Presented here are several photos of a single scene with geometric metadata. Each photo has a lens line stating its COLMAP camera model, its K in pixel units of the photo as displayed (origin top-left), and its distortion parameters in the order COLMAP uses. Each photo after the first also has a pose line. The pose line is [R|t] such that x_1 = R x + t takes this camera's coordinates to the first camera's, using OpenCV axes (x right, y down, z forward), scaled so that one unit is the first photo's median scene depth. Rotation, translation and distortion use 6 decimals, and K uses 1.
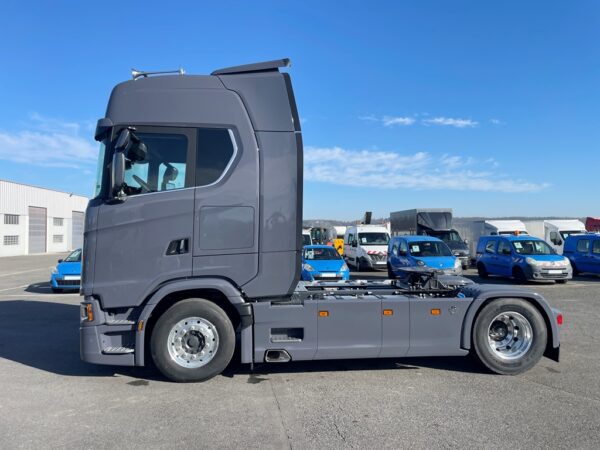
lens RADIAL K [[452.7, 0, 302.9], [0, 452.7, 225.6], [0, 0, 1]] dist [0.117243, -0.174821]
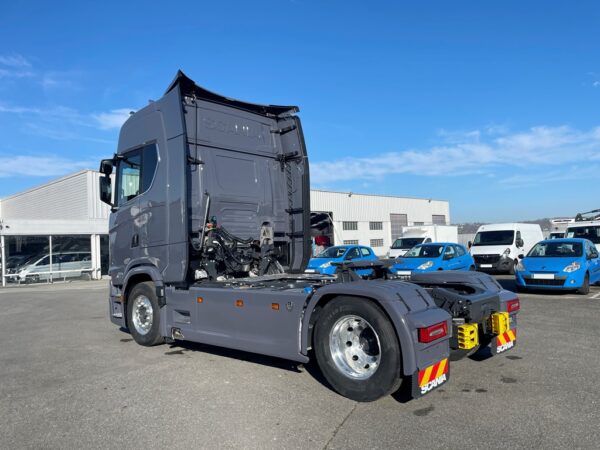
lens RADIAL K [[452.7, 0, 302.9], [0, 452.7, 225.6], [0, 0, 1]] dist [0.117243, -0.174821]
pose [[0.660178, -0.055246, -0.749075, 0.134072], [0.052589, 0.998244, -0.027275, 0.008188], [0.749266, -0.021387, 0.661924, 0.063023]]
